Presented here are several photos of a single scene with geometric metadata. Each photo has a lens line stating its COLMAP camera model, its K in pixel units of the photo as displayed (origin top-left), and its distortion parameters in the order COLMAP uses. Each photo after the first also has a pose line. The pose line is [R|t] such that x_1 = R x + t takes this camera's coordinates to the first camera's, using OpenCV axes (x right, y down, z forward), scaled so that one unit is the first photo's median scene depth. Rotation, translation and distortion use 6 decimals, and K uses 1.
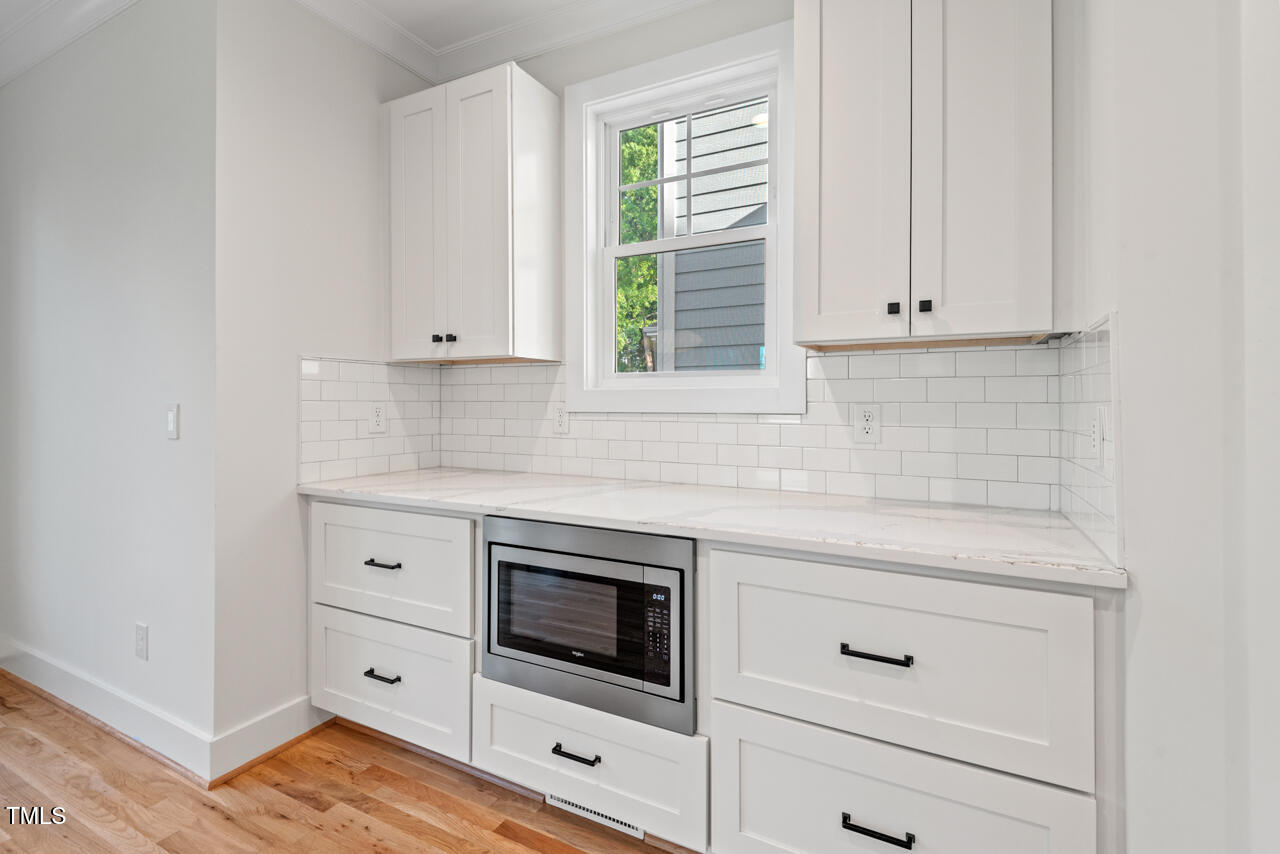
lens RADIAL K [[579.2, 0, 652.4], [0, 579.2, 400.6], [0, 0, 1]] dist [0.027205, -0.013290]
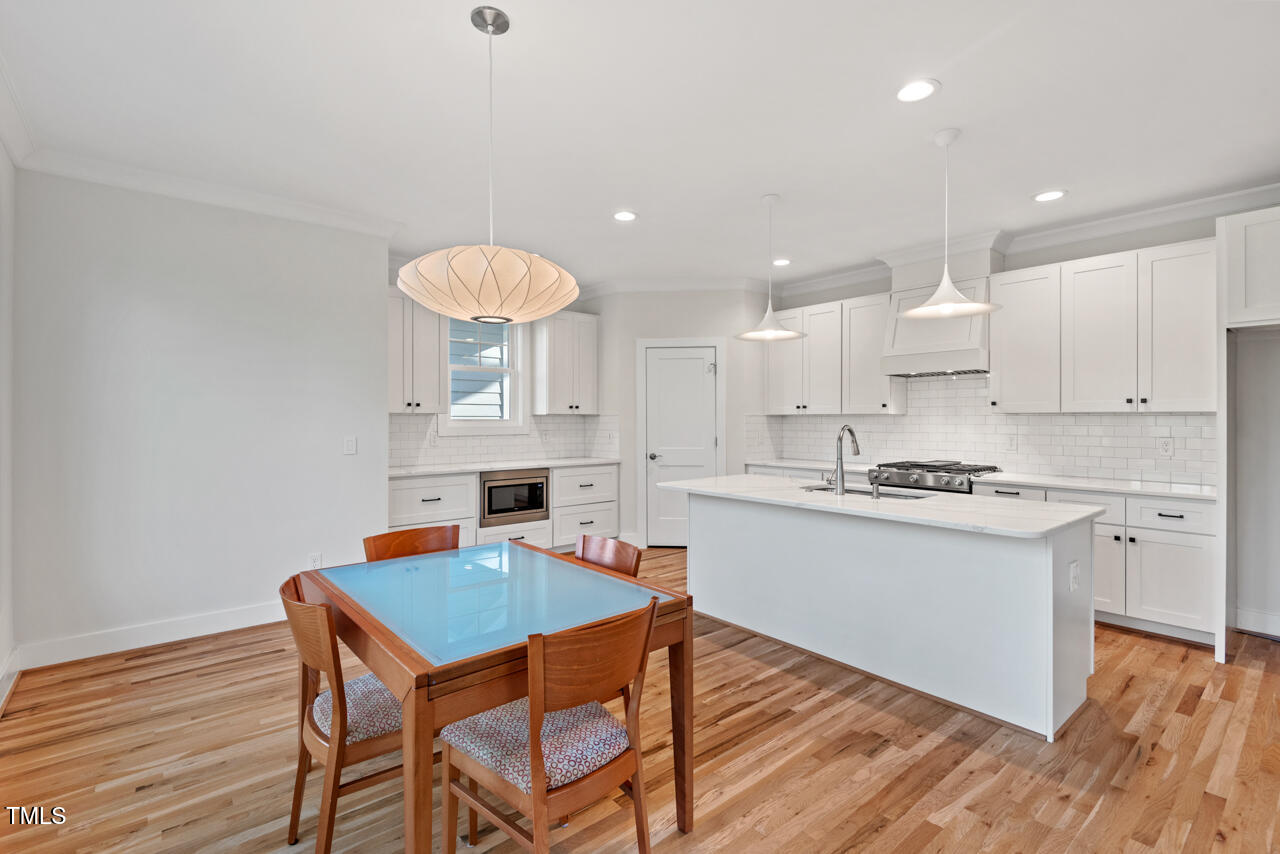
lens RADIAL K [[583.8, 0, 637.3], [0, 583.8, 418.5], [0, 0, 1]] dist [-0.011845, -0.000084]
pose [[0.391906, -0.000483, 0.920005, -2.701818], [-0.002117, 0.999997, 0.001427, -0.076034], [-0.920003, -0.002507, 0.391903, -0.861199]]
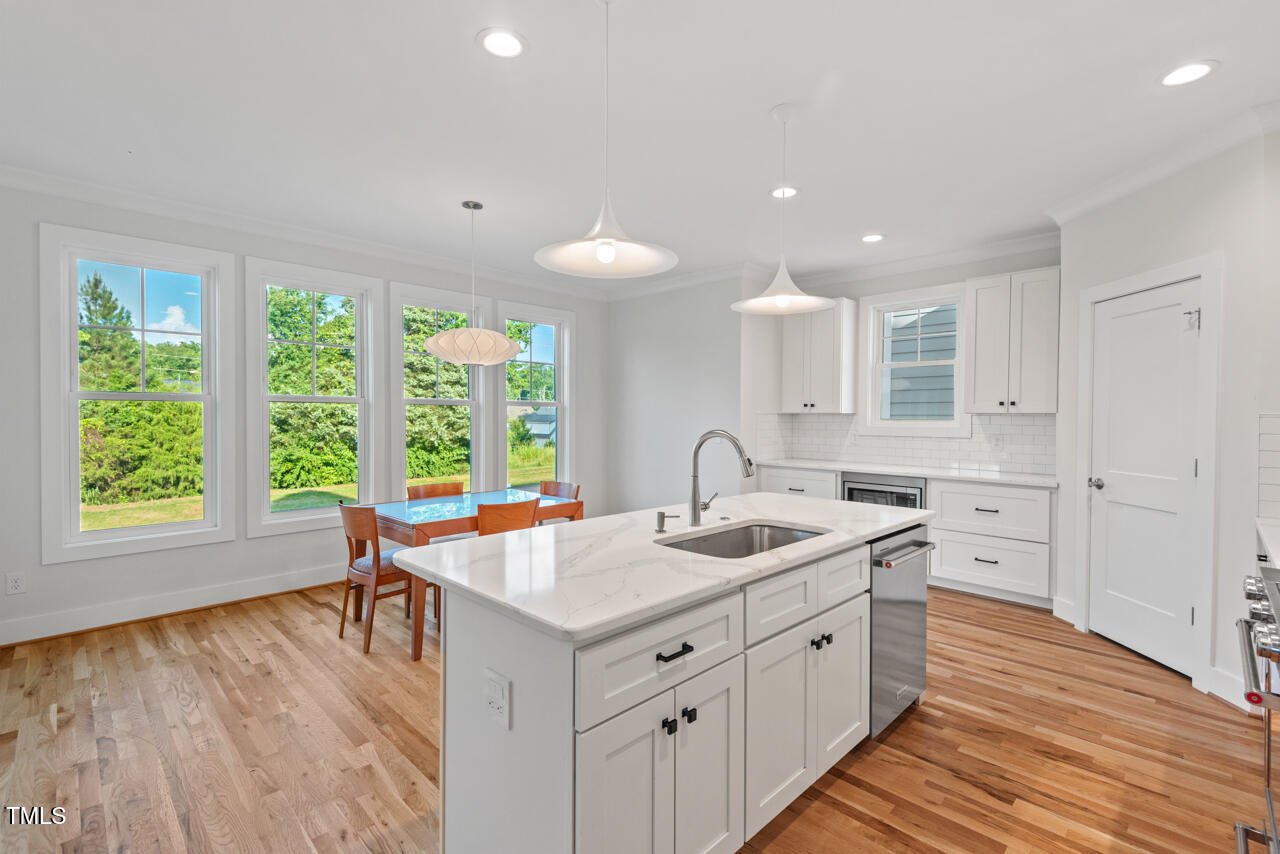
lens RADIAL K [[597.2, 0, 643.3], [0, 597.2, 424.2], [0, 0, 1]] dist [0.028657, -0.000438]
pose [[0.955008, 0.010380, -0.296399, -0.356954], [-0.005186, 0.999819, 0.018304, -0.087948], [0.296536, -0.015943, 0.954889, -2.139912]]
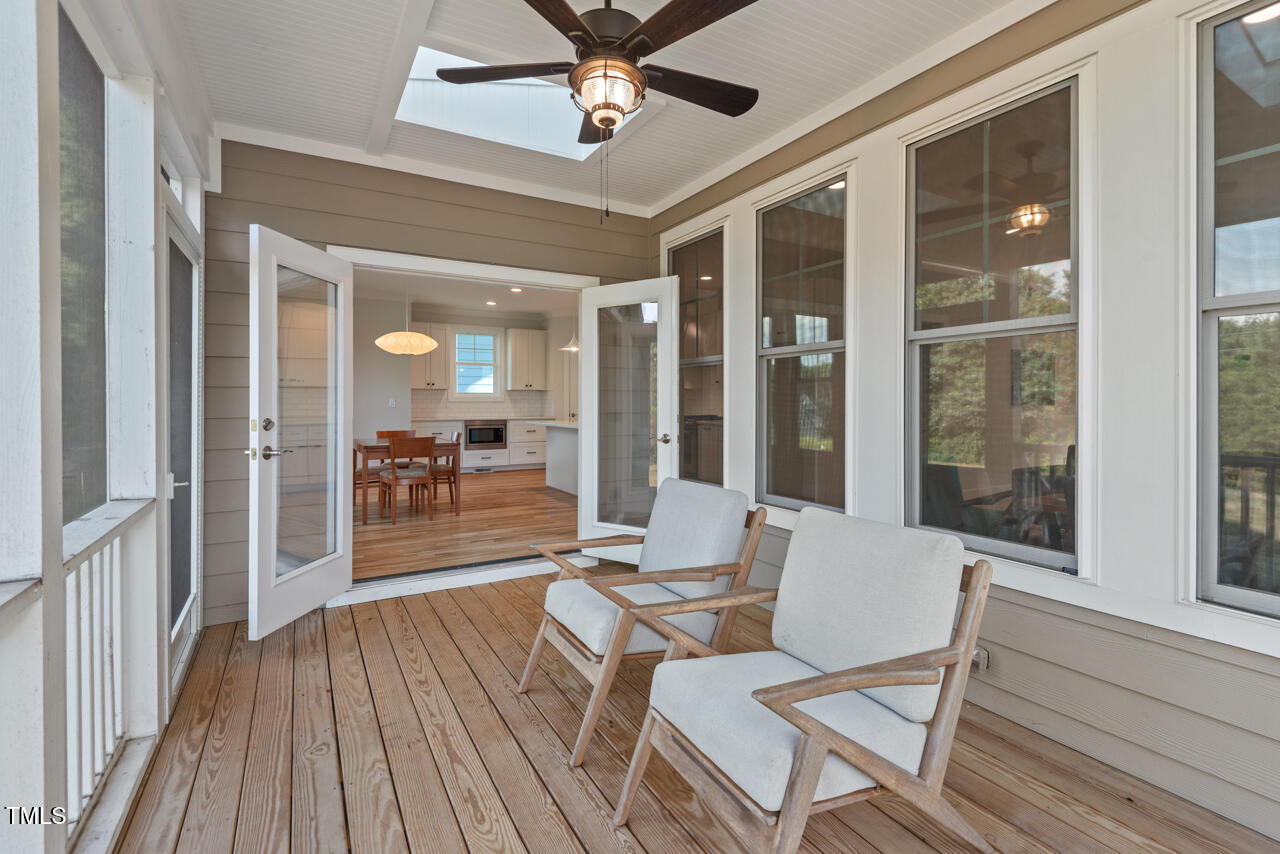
lens RADIAL K [[588.8, 0, 644.2], [0, 588.8, 410.9], [0, 0, 1]] dist [0.027073, -0.014560]
pose [[0.547516, -0.010196, 0.836733, -4.025391], [-0.002933, 0.999896, 0.014104, 0.029267], [-0.836790, -0.010176, 0.547429, -3.434260]]
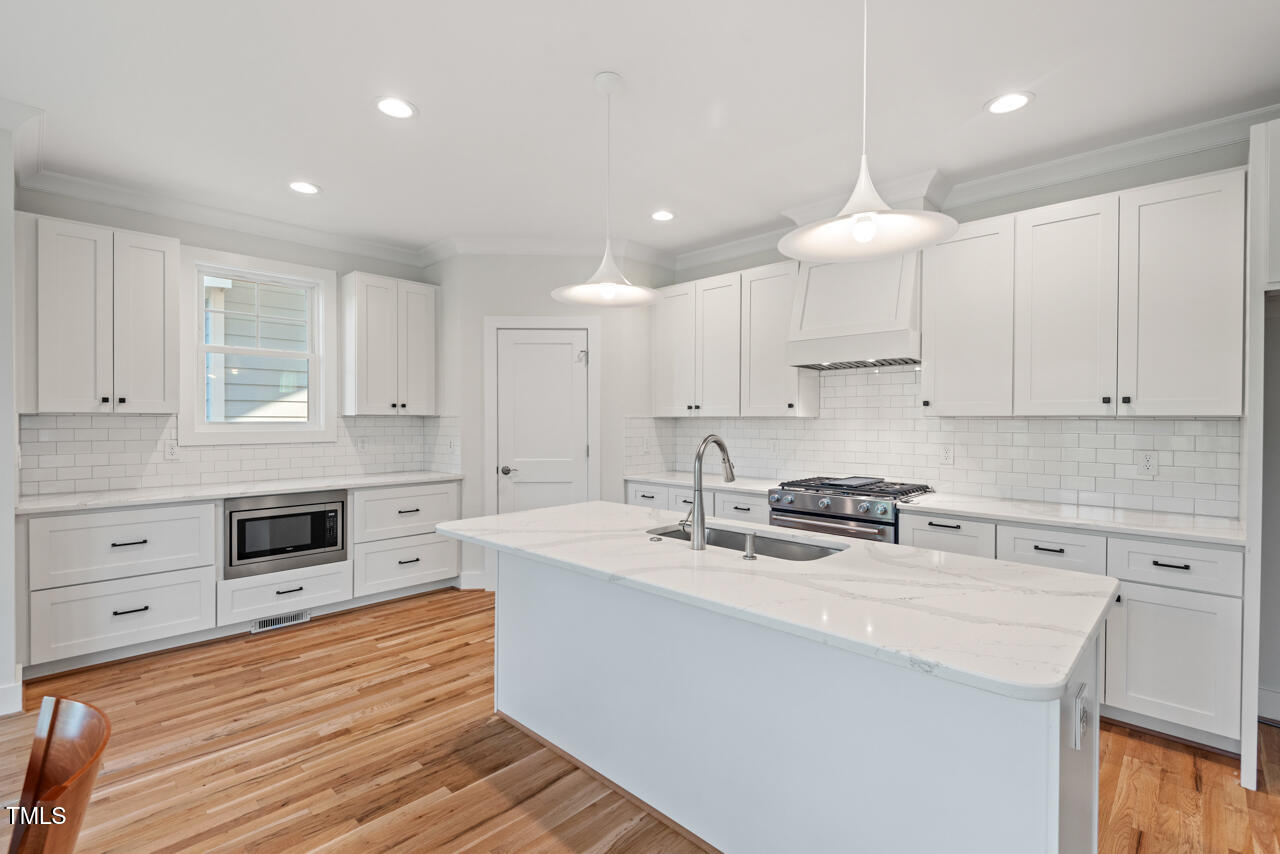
lens RADIAL K [[579.6, 0, 654.7], [0, 579.6, 423.3], [0, 0, 1]] dist [0.000214, -0.000636]
pose [[0.268127, -0.006331, 0.963363, -1.830187], [-0.005567, 0.999952, 0.008121, -0.086788], [-0.963367, -0.007540, 0.268079, -0.950795]]
